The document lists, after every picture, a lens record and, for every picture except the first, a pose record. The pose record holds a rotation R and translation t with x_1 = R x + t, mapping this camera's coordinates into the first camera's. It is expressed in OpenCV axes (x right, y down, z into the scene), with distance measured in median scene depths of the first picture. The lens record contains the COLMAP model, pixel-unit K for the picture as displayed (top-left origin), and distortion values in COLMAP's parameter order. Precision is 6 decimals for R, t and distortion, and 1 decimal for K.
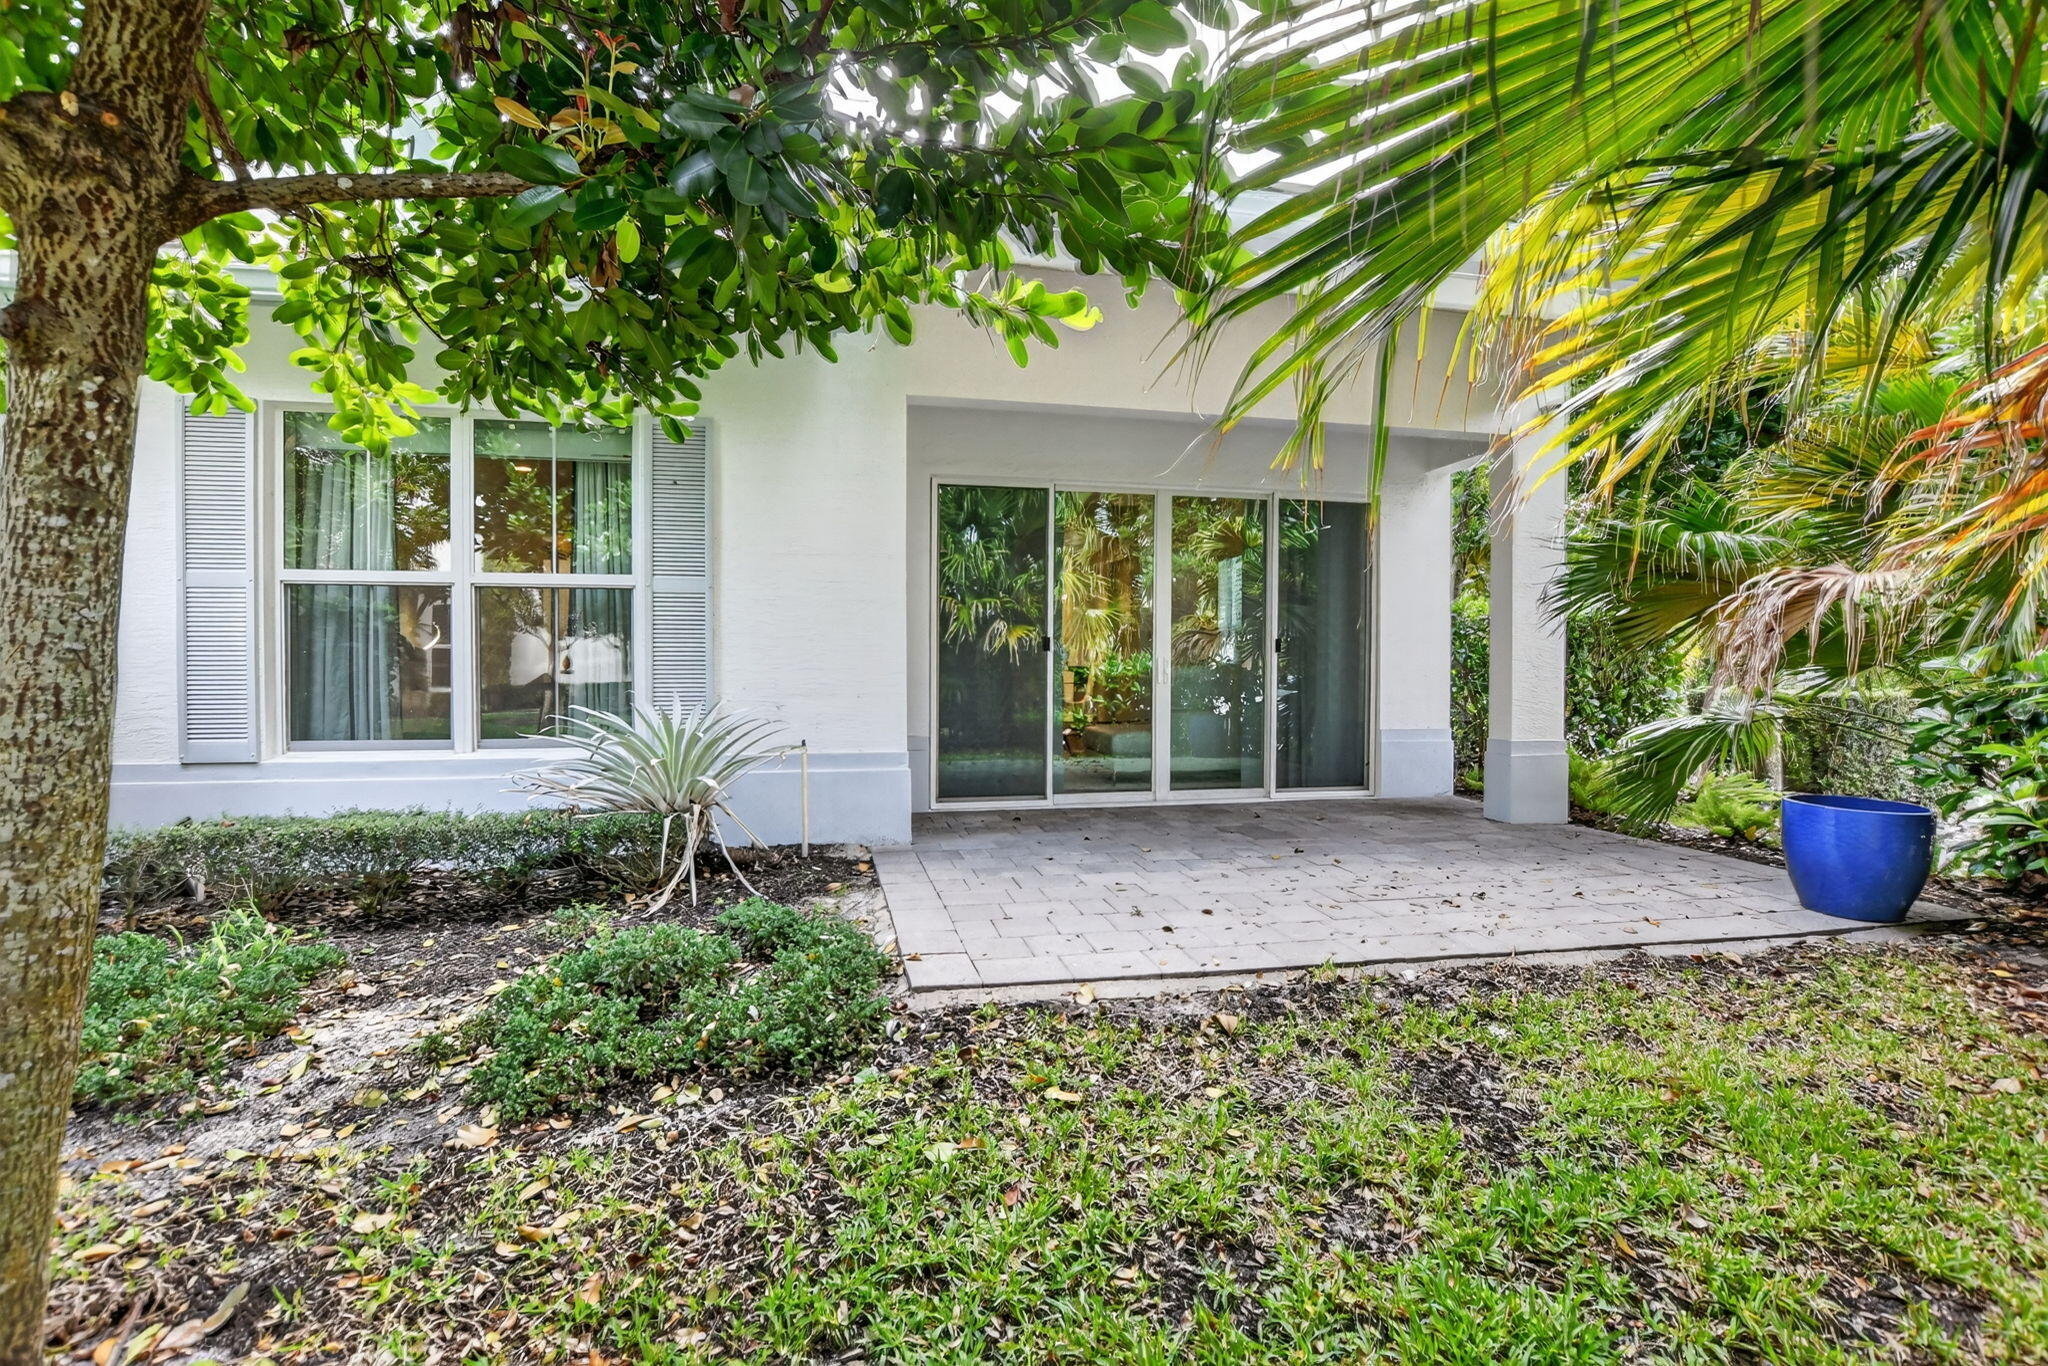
lens RADIAL K [[957.3, 0, 1025.7], [0, 957.3, 708.0], [0, 0, 1]] dist [-0.031759, 0.000550]
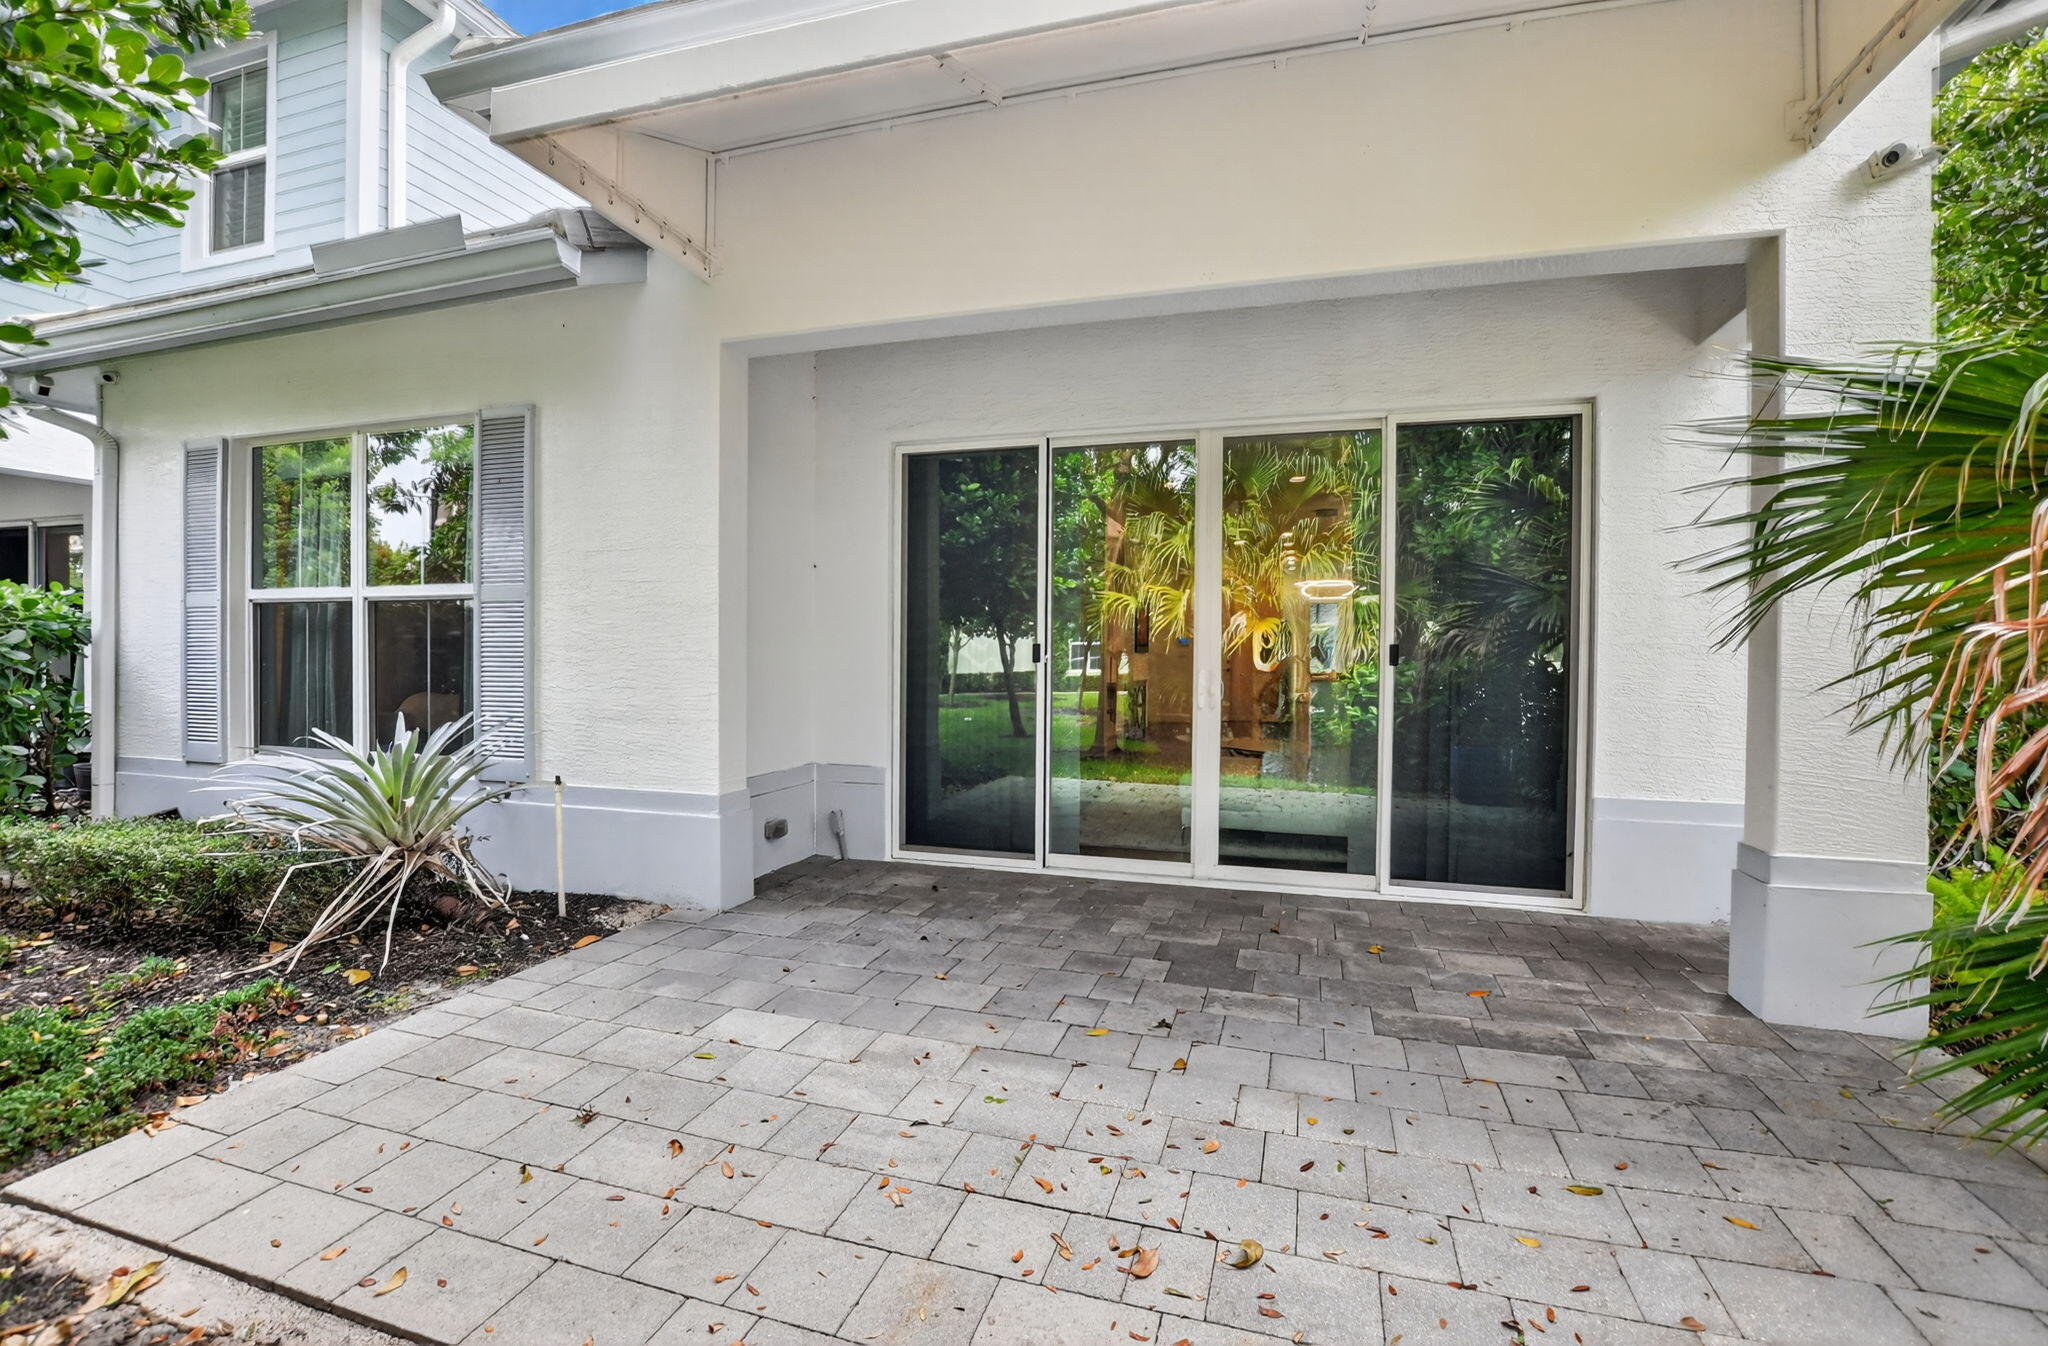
lens RADIAL K [[917.3, 0, 1024.0], [0, 917.3, 673.0], [0, 0, 1]] dist [0.000922, 0.000103]
pose [[0.860749, 0.015022, -0.508809, 0.386784], [-0.024451, 0.999631, -0.011851, -0.042367], [0.508443, 0.022642, 0.860798, 0.370880]]
